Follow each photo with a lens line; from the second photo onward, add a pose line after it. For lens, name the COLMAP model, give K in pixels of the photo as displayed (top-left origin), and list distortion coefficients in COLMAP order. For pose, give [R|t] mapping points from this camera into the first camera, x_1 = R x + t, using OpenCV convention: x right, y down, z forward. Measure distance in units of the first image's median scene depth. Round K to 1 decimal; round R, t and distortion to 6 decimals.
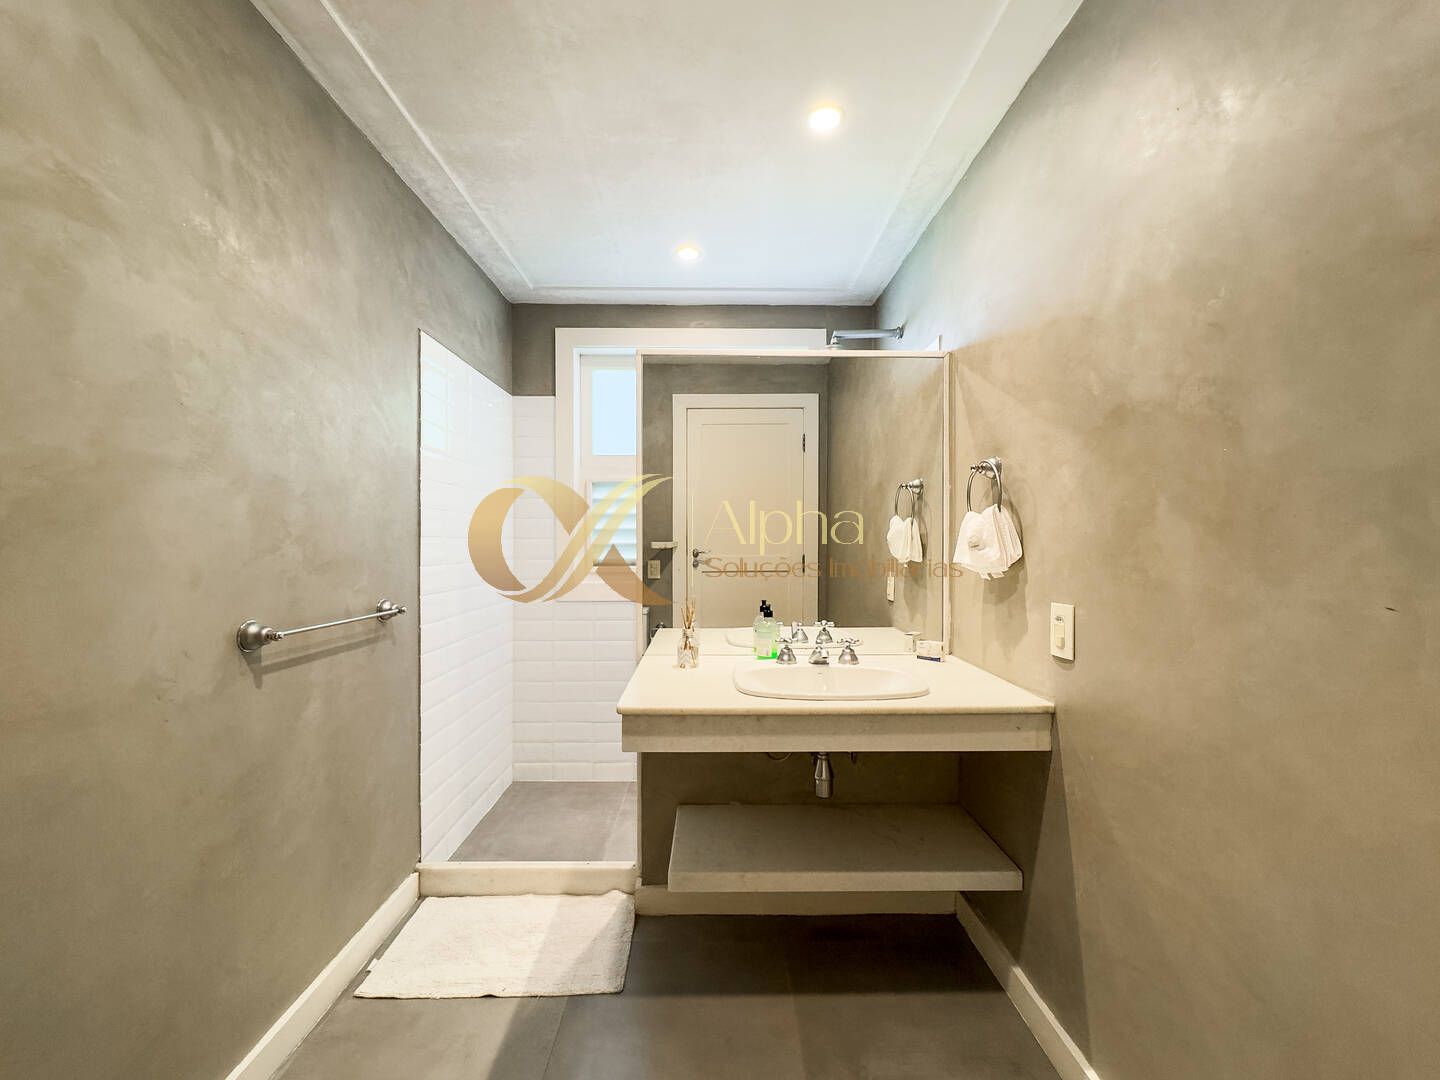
lens RADIAL K [[584.2, 0, 720.0], [0, 584.2, 540.0], [0, 0, 1]] dist [0.000048, -0.000058]
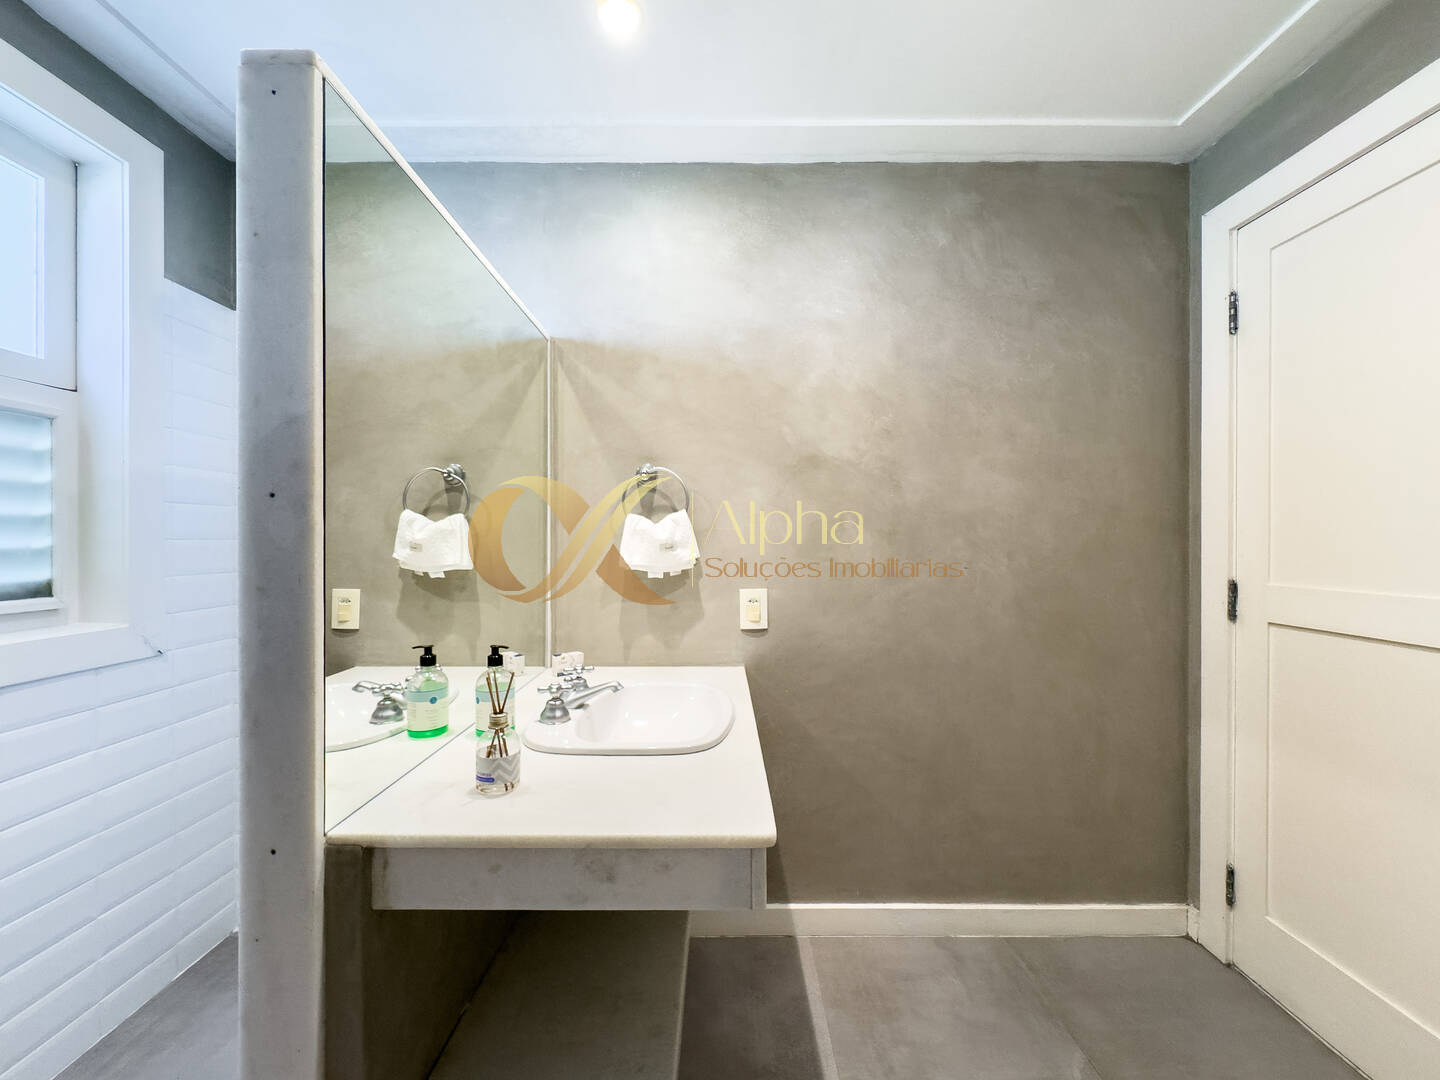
lens RADIAL K [[584.2, 0, 720.0], [0, 584.2, 540.0], [0, 0, 1]] dist [0.000048, -0.000058]
pose [[0.011004, 0.005502, 0.999924, -0.840598], [0.002295, 0.999982, -0.005527, 0.003840], [-0.999937, 0.002356, 0.010991, 1.180493]]
